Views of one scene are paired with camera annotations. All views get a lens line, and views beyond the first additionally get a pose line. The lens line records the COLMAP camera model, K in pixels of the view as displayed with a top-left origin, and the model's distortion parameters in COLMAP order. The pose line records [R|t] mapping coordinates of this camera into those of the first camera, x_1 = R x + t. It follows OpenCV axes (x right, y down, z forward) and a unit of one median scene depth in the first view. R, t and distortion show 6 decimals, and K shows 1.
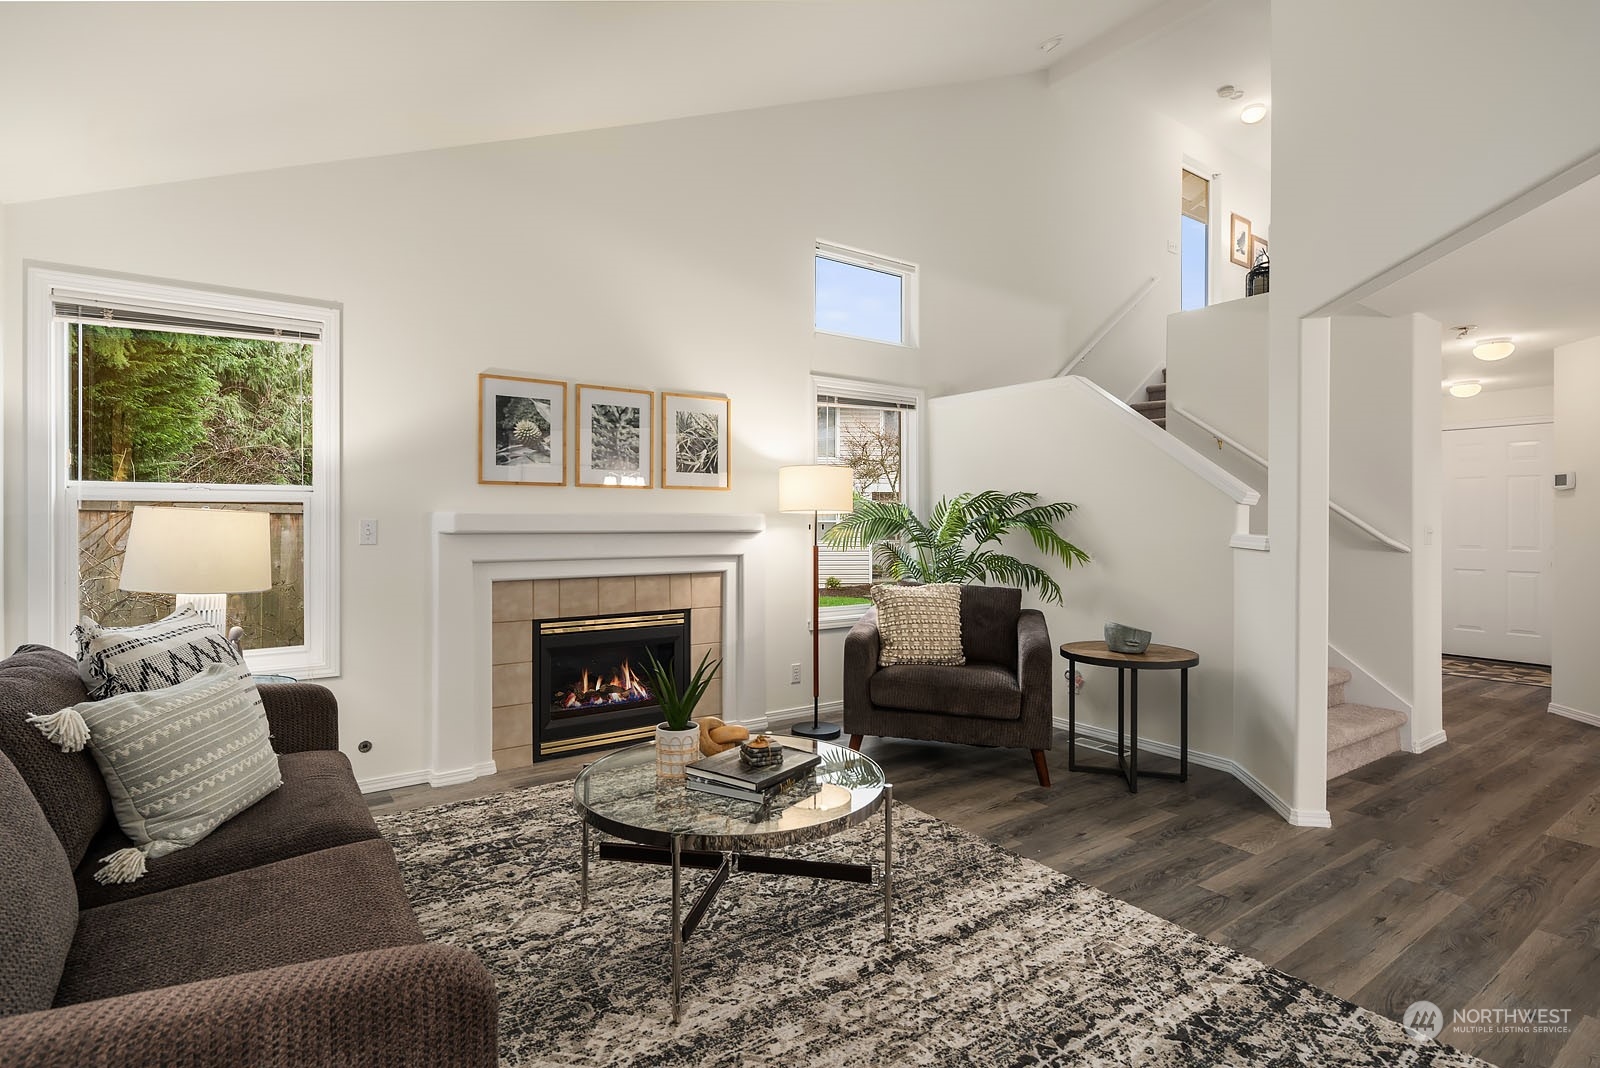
lens RADIAL K [[770.1, 0, 800.6], [0, 770.1, 522.0], [0, 0, 1]] dist [0.000094, -0.000590]
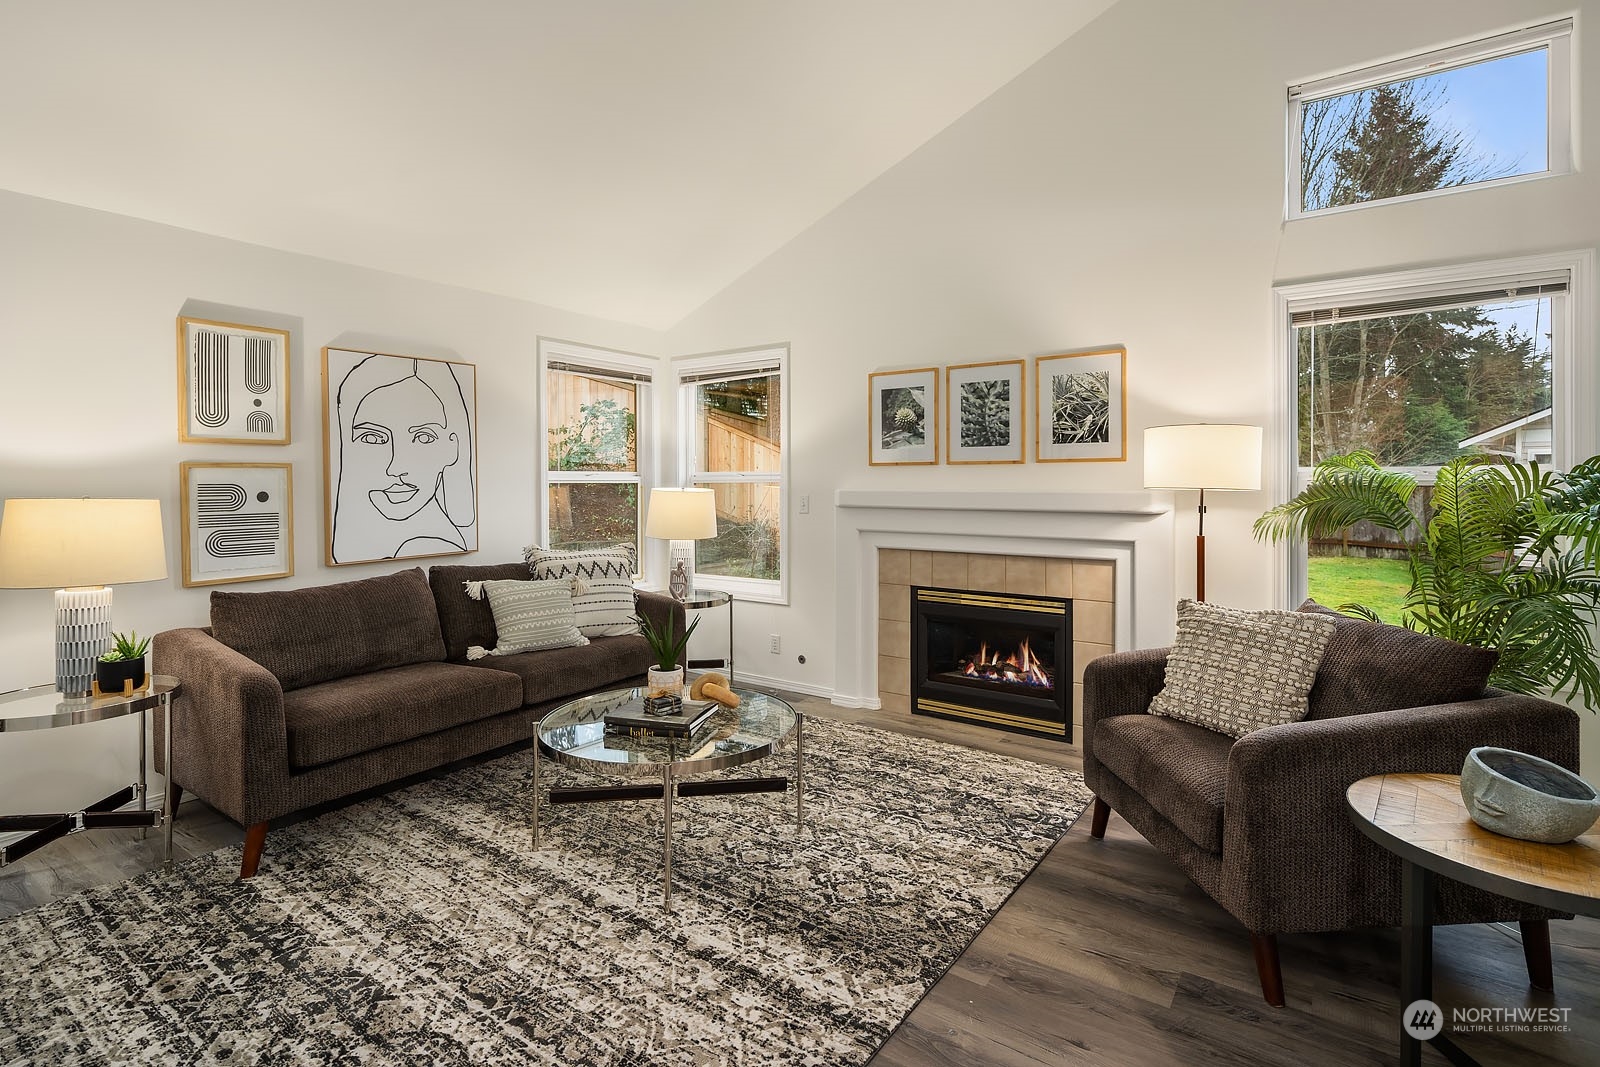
lens RADIAL K [[786.9, 0, 800.3], [0, 786.9, 485.0], [0, 0, 1]] dist [-0.001269, -0.000129]
pose [[0.337972, 0.002908, -0.941152, 0.672777], [0.001492, 0.999992, 0.003625, -0.023085], [0.941155, -0.002630, 0.337965, 0.462531]]
